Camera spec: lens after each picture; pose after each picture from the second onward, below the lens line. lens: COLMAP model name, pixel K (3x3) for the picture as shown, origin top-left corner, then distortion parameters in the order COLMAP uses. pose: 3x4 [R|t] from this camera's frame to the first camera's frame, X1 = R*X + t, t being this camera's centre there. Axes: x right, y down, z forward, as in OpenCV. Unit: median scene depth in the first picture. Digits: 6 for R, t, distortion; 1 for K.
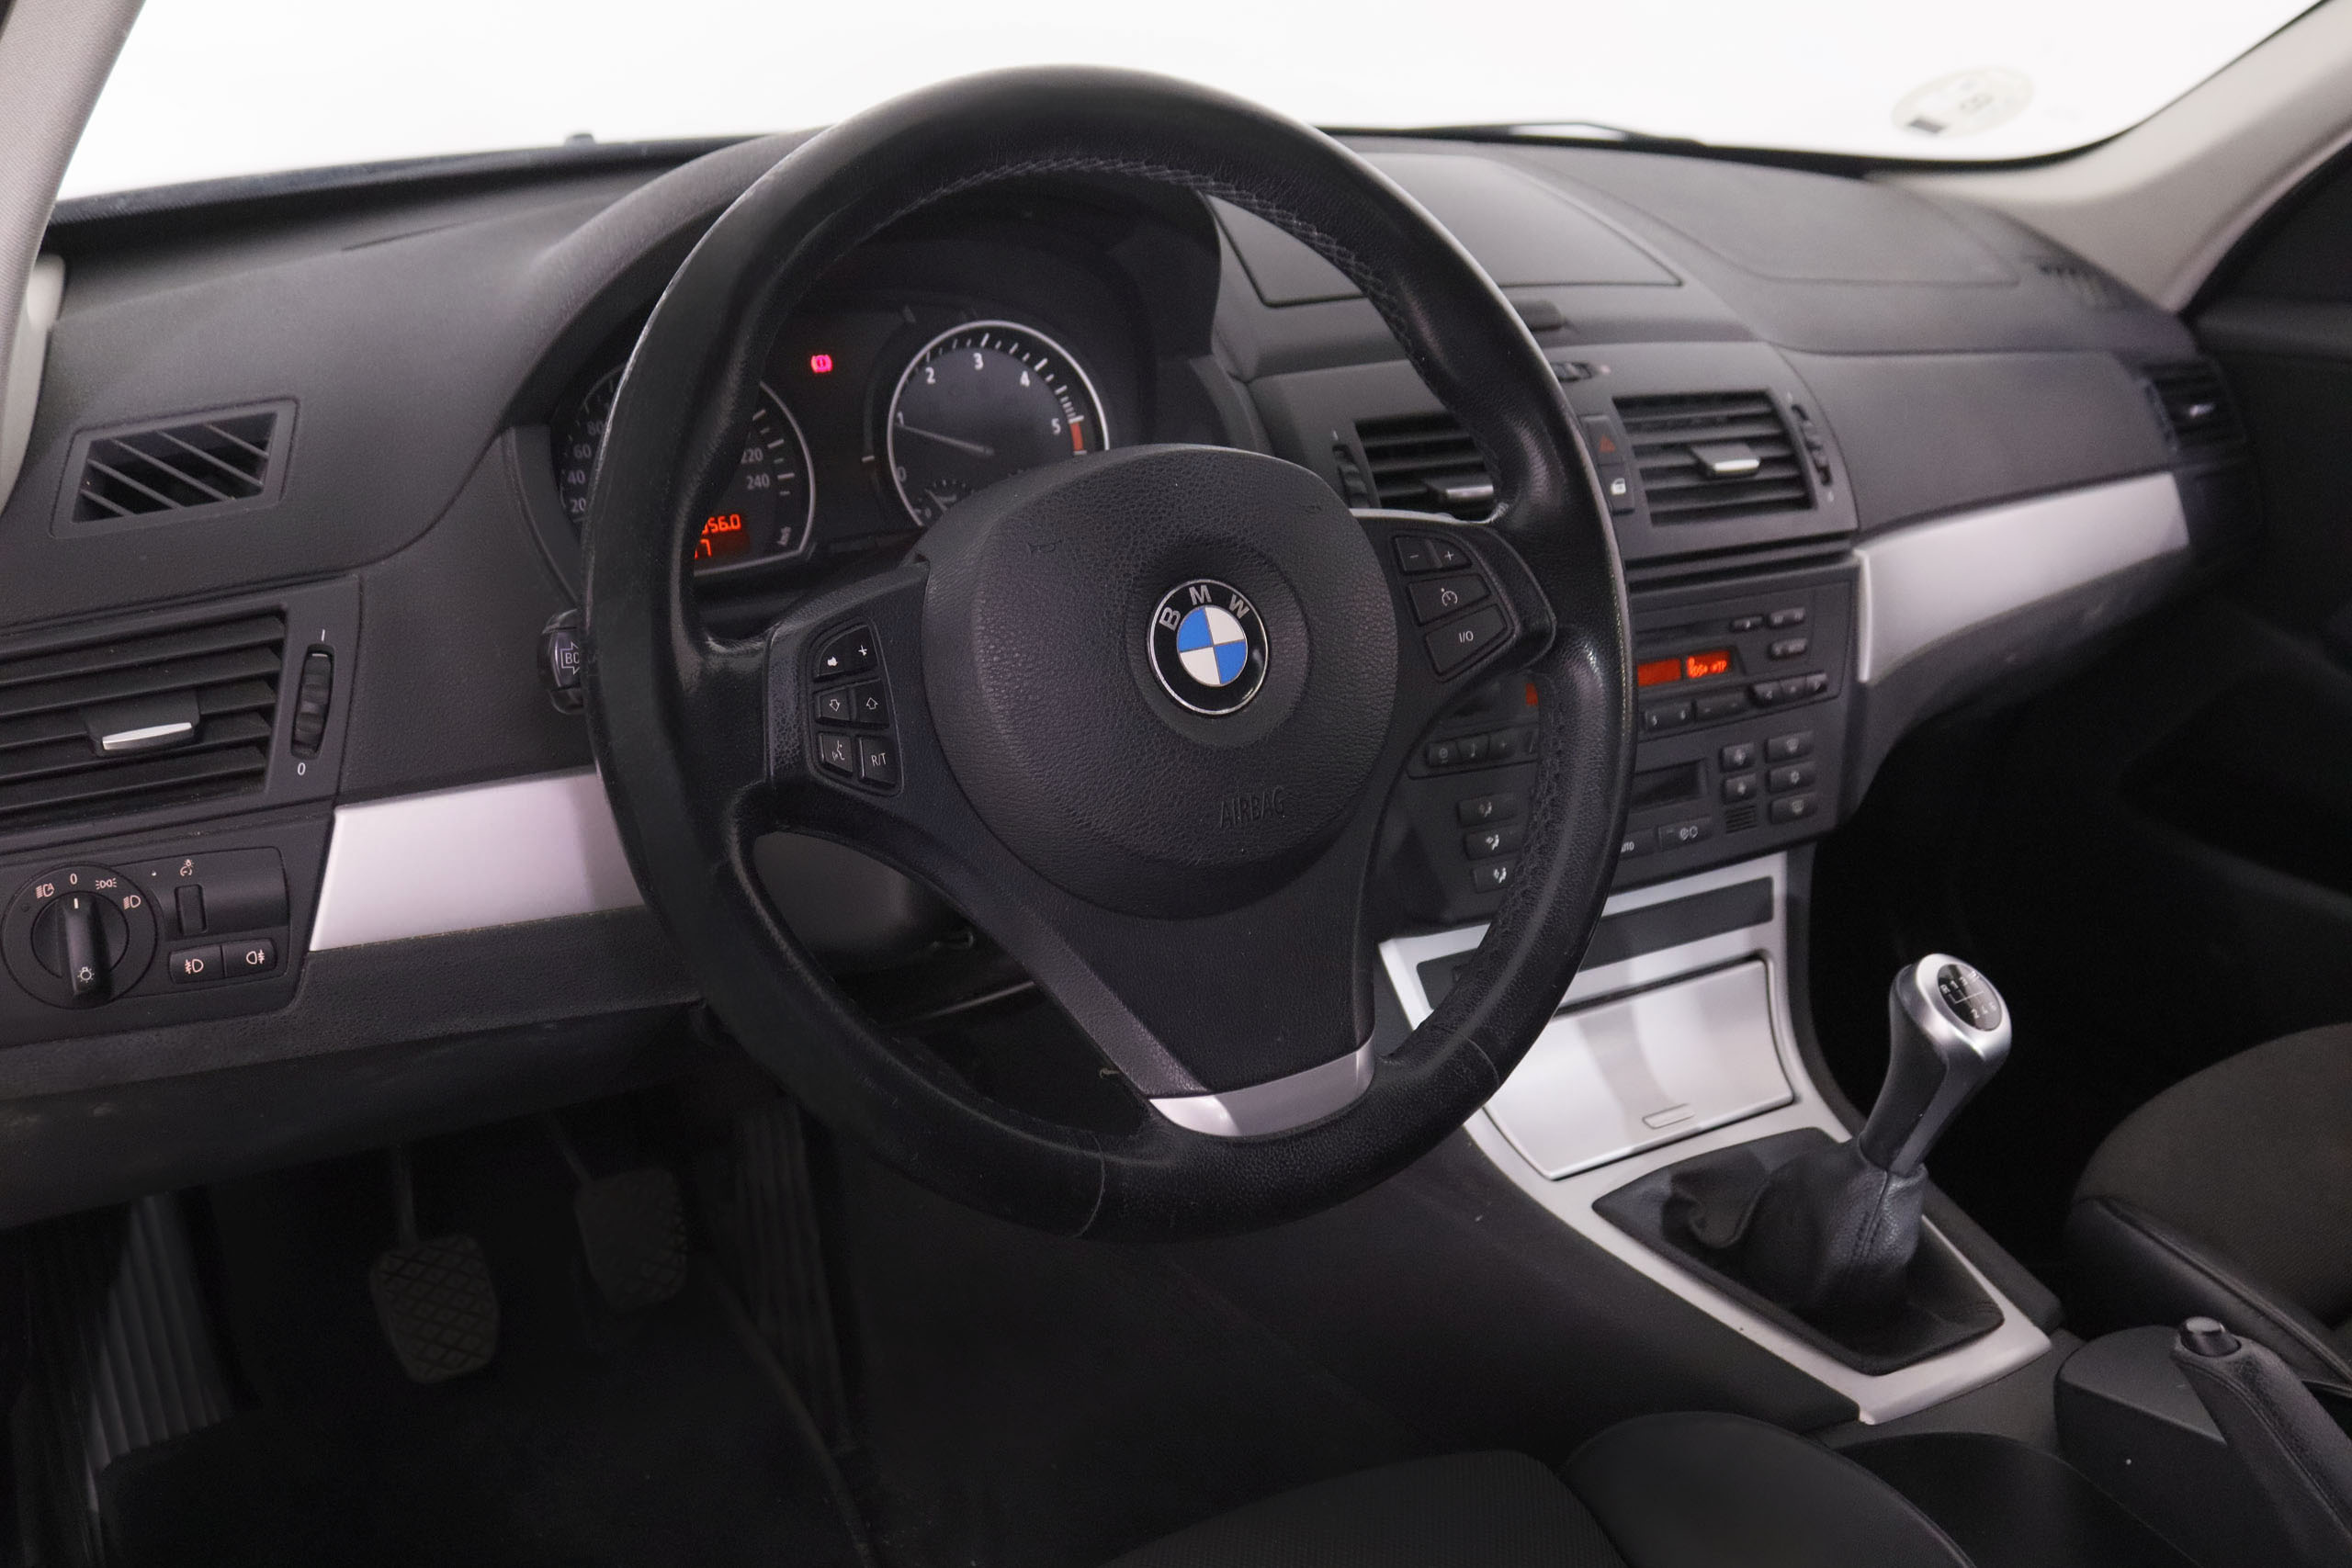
lens RADIAL K [[2426.3, 0, 1176.0], [0, 2426.3, 784.0], [0, 0, 1]] dist [-0.044011, 0.010335]
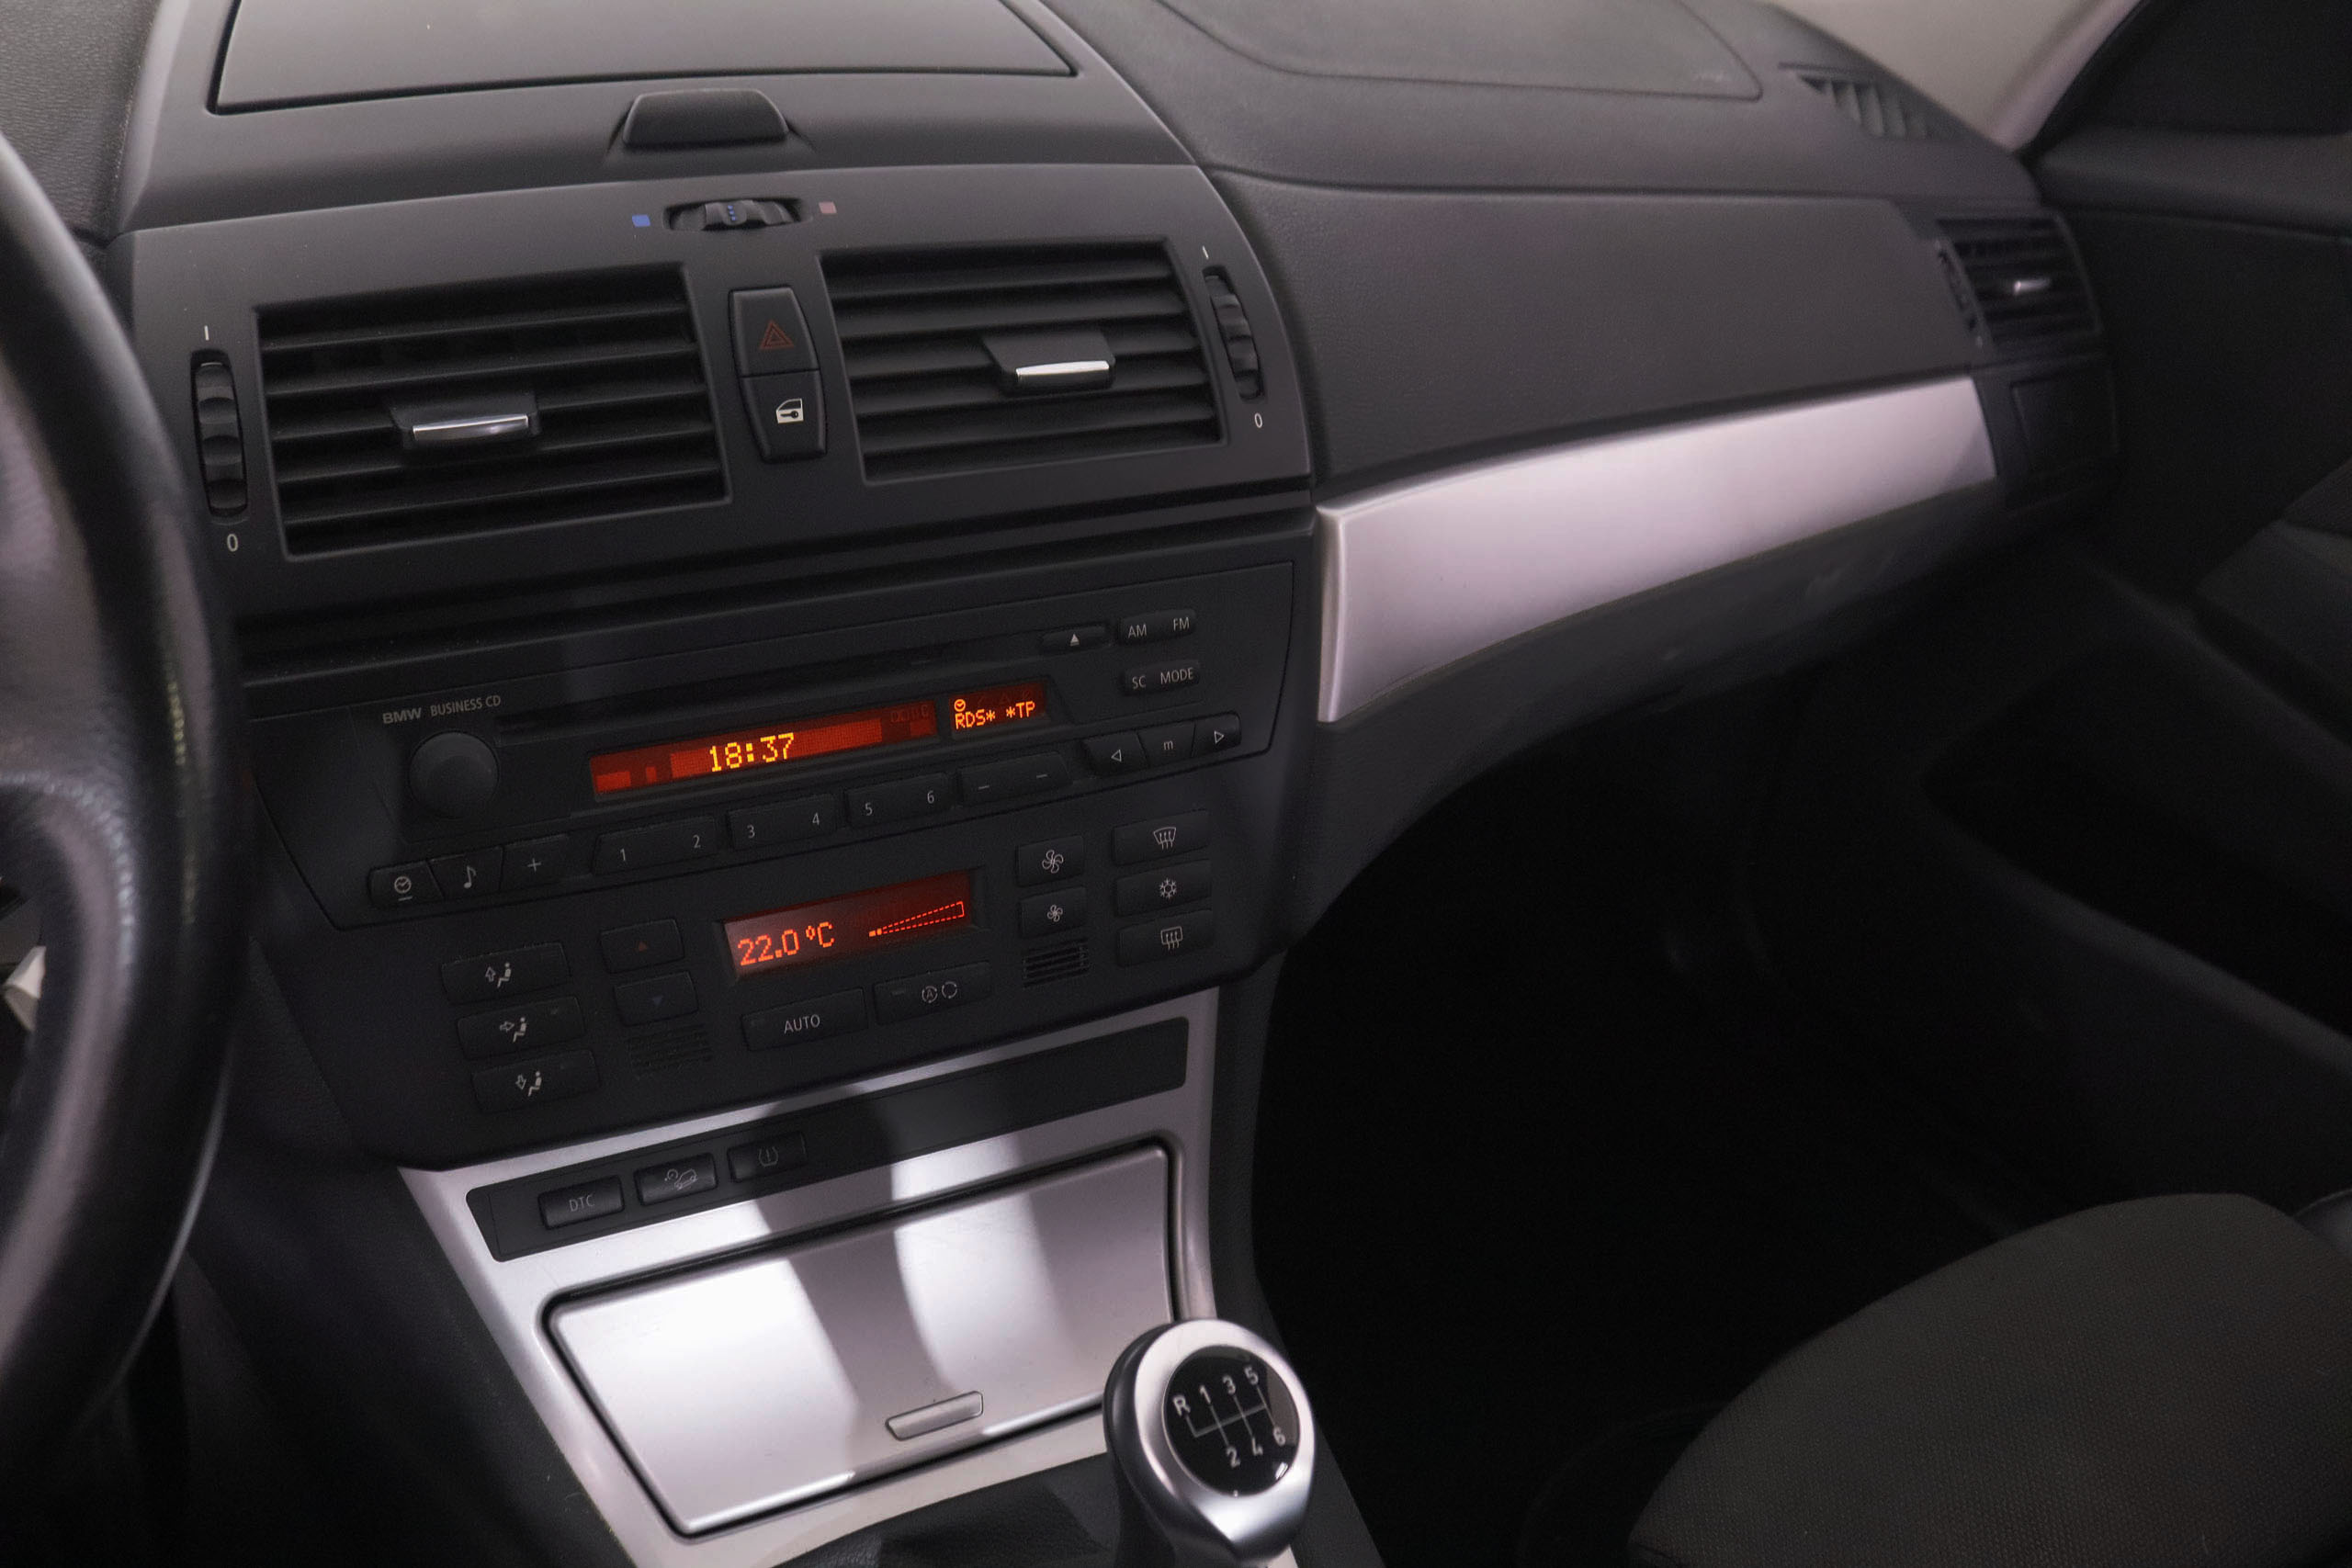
lens RADIAL K [[1886.7, 0, 1176.0], [0, 1886.7, 784.0], [0, 0, 1]] dist [-0.102433, 0.004233]
pose [[0.991536, 0.035359, -0.124927, 0.313348], [-0.021585, 0.993704, 0.109937, -0.080425], [0.128028, -0.106310, 0.986056, 0.531030]]
